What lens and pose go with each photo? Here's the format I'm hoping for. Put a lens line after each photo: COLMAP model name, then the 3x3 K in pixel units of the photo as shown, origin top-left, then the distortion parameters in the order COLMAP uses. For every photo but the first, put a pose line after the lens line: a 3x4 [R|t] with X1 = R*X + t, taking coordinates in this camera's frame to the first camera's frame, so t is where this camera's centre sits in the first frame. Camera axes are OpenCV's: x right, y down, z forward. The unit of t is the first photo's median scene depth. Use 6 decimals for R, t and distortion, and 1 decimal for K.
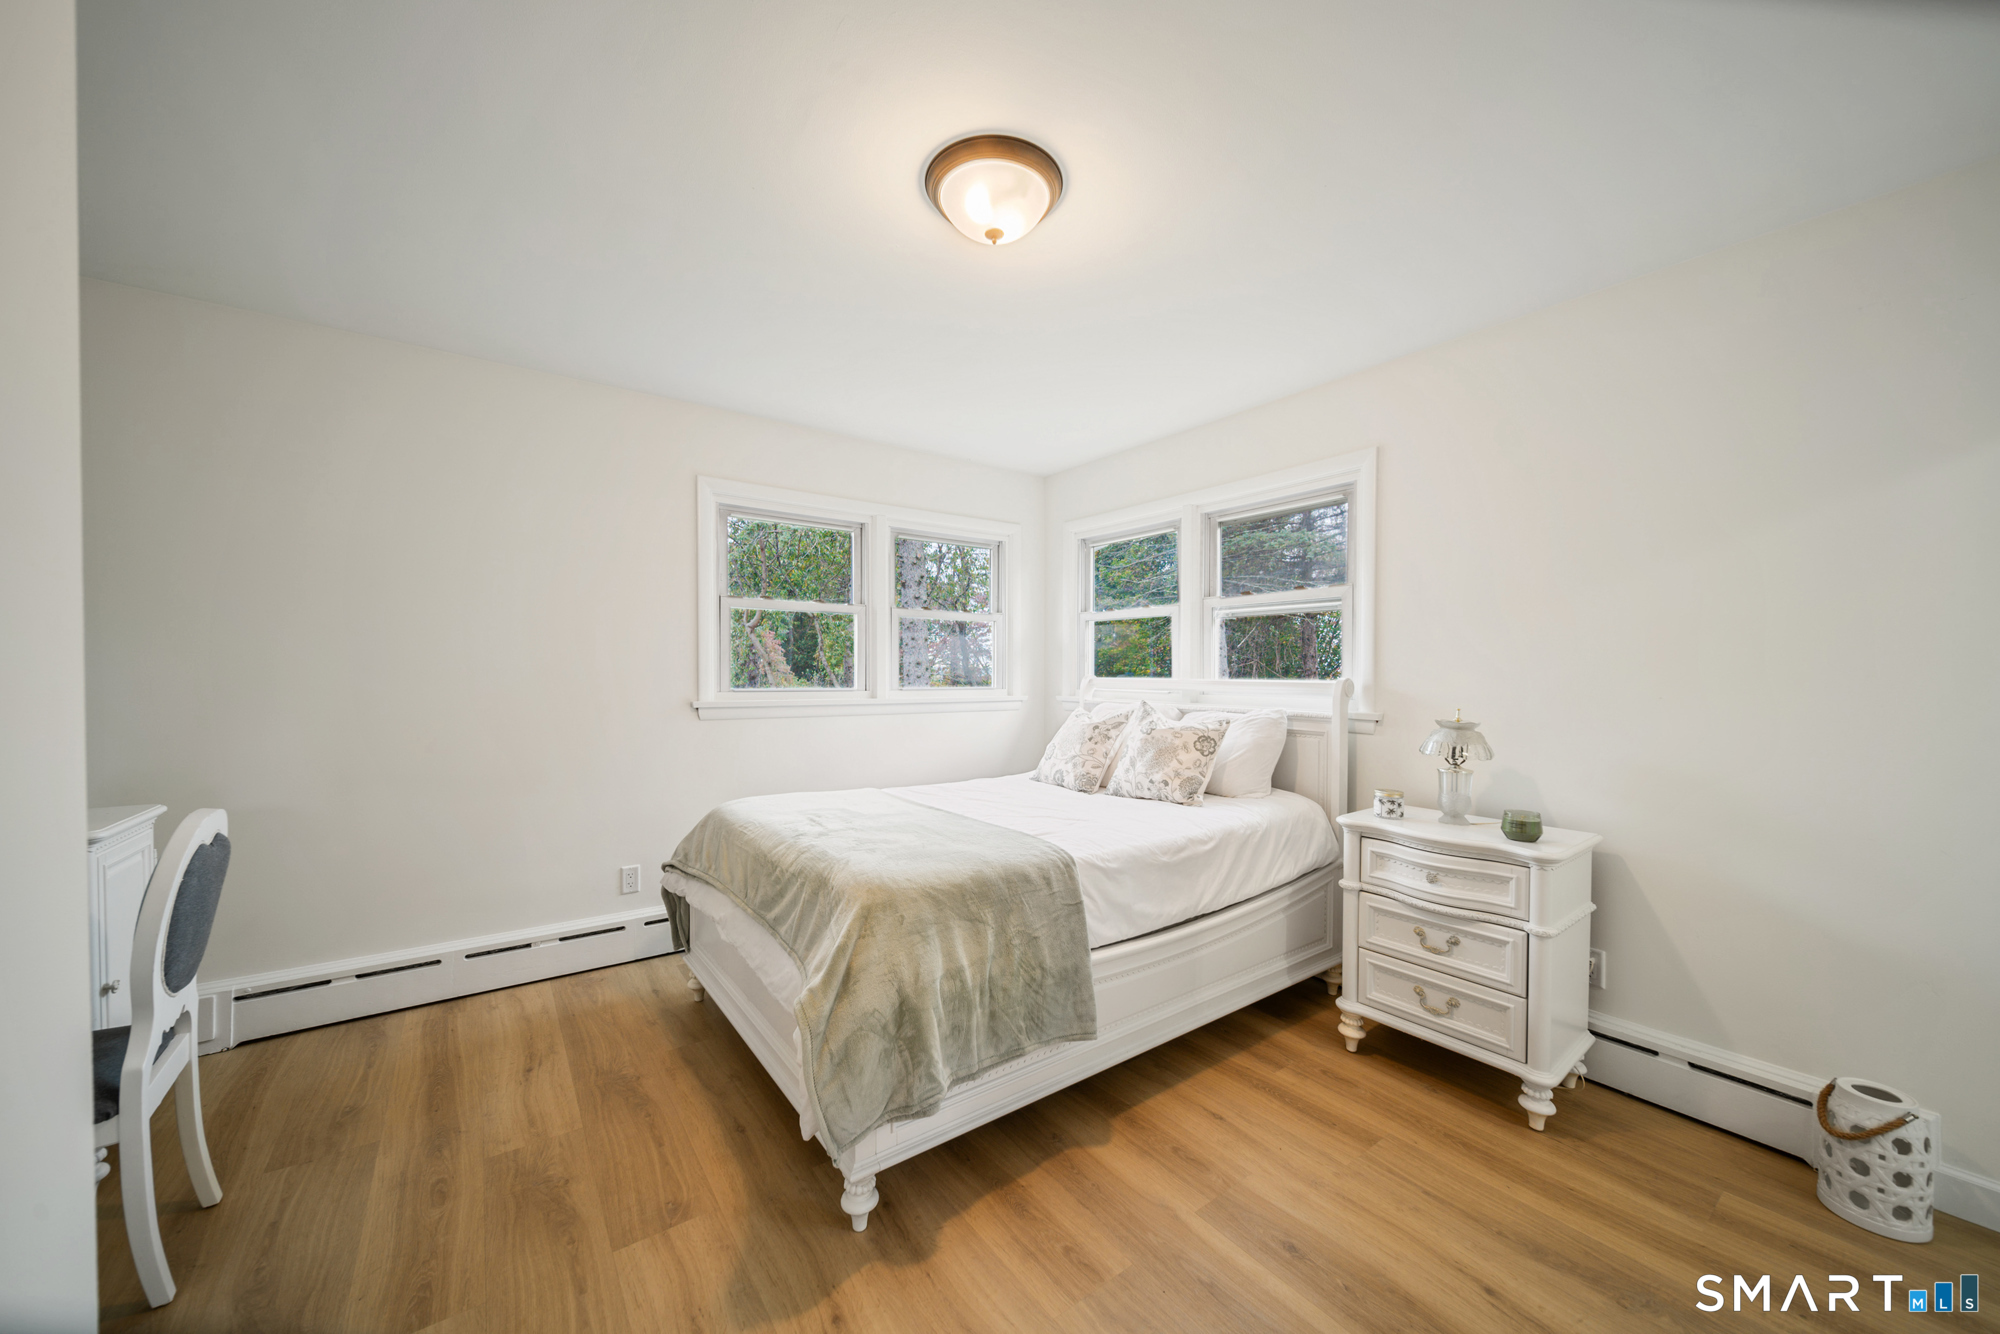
lens RADIAL K [[712.0, 0, 1000.0], [0, 712.0, 667.0], [0, 0, 1]] dist [0.000984, 0.000015]
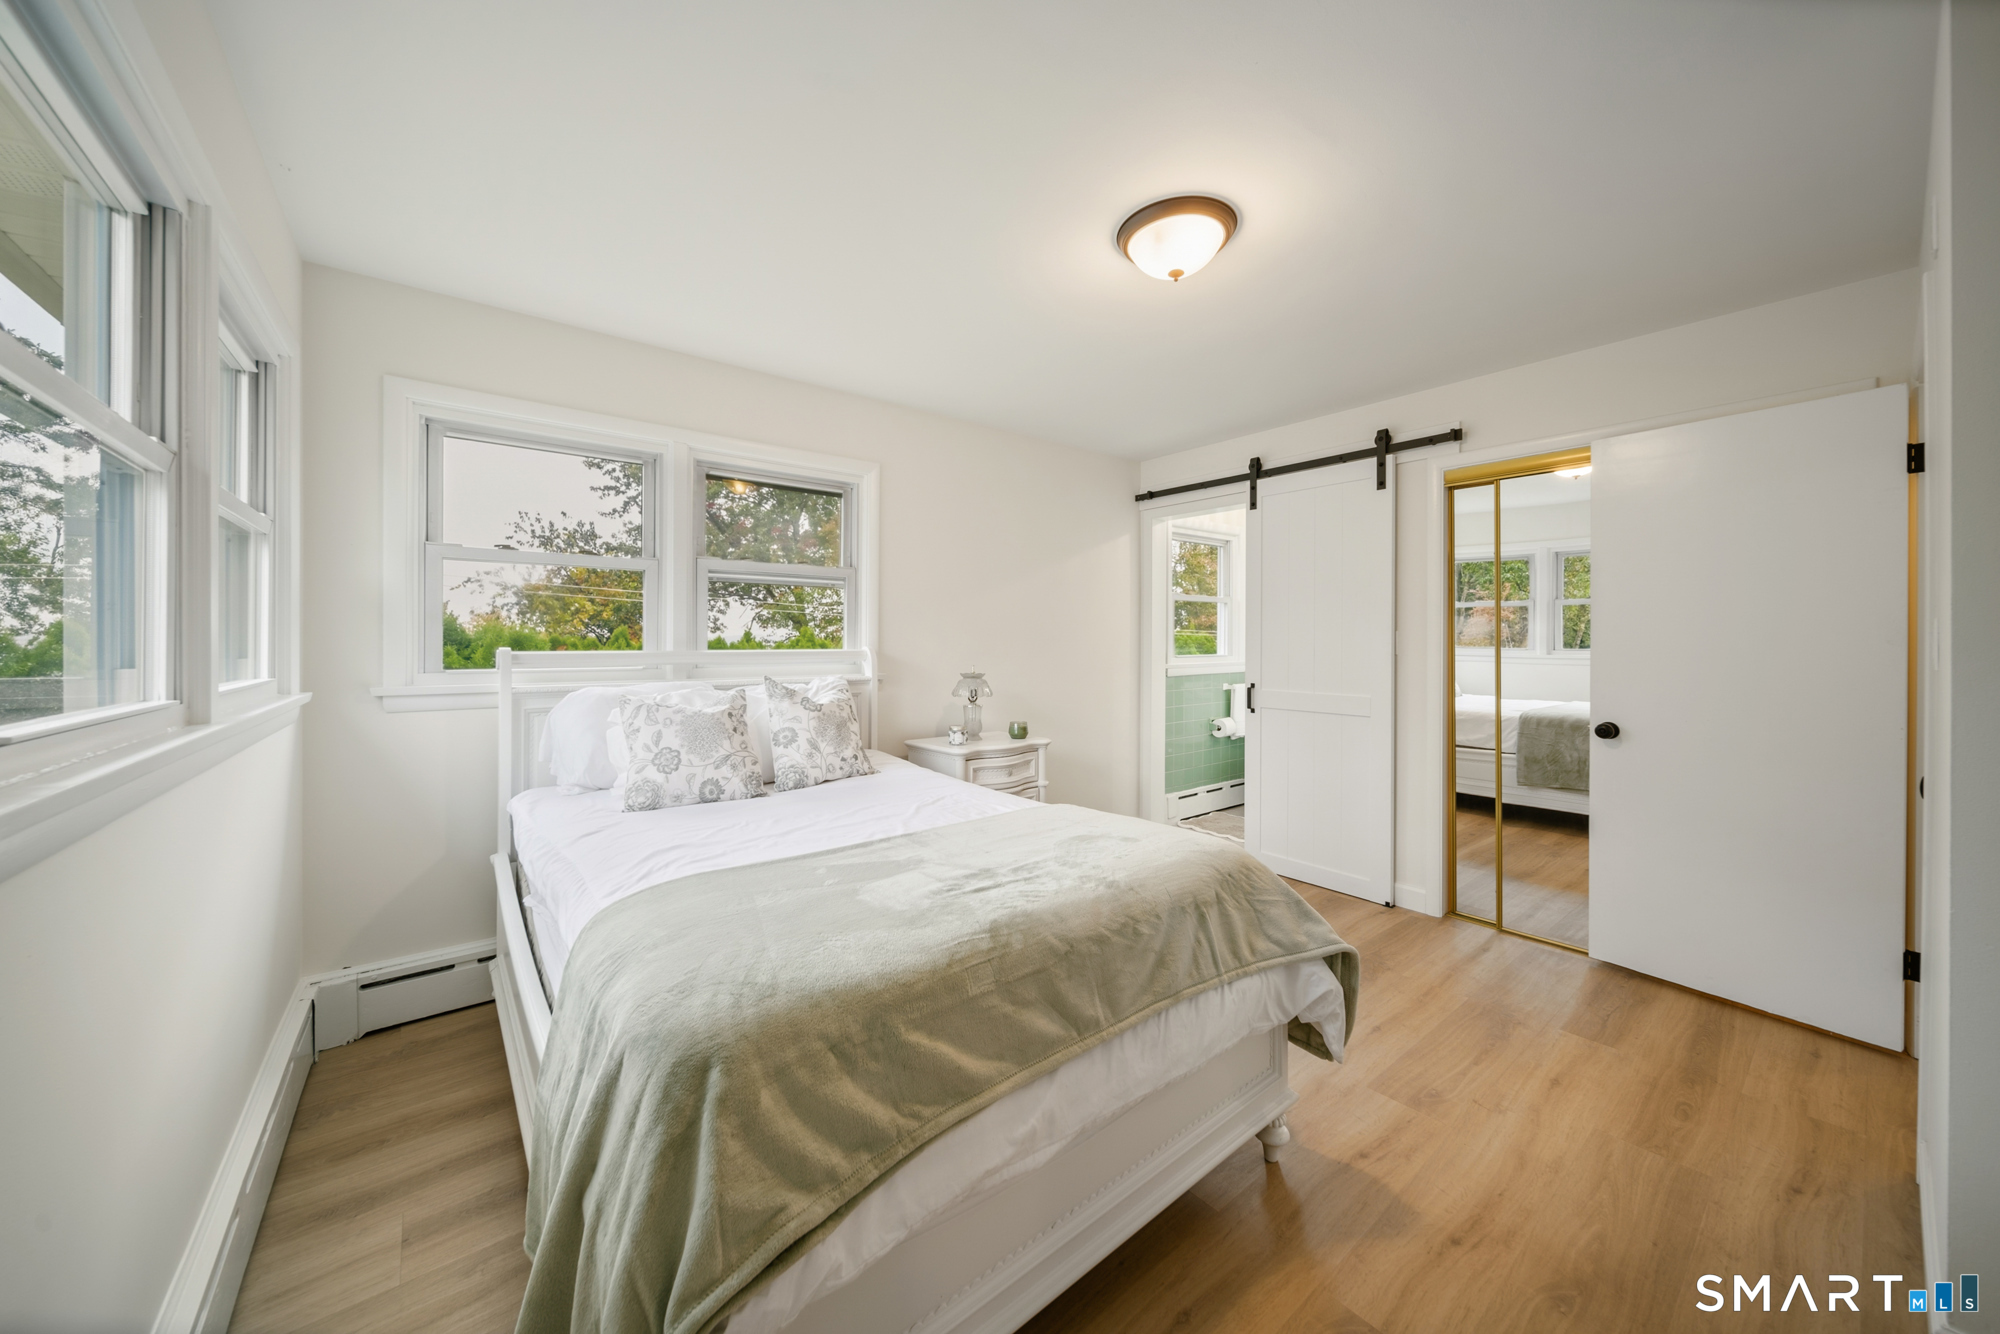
lens RADIAL K [[707.1, 0, 985.4], [0, 707.1, 632.9], [0, 0, 1]] dist [-0.000885, -0.000580]
pose [[-0.035355, 0.007349, 0.999348, -0.875456], [-0.003961, 0.999964, -0.007494, 0.001340], [-0.999367, -0.004224, -0.035325, 1.027756]]
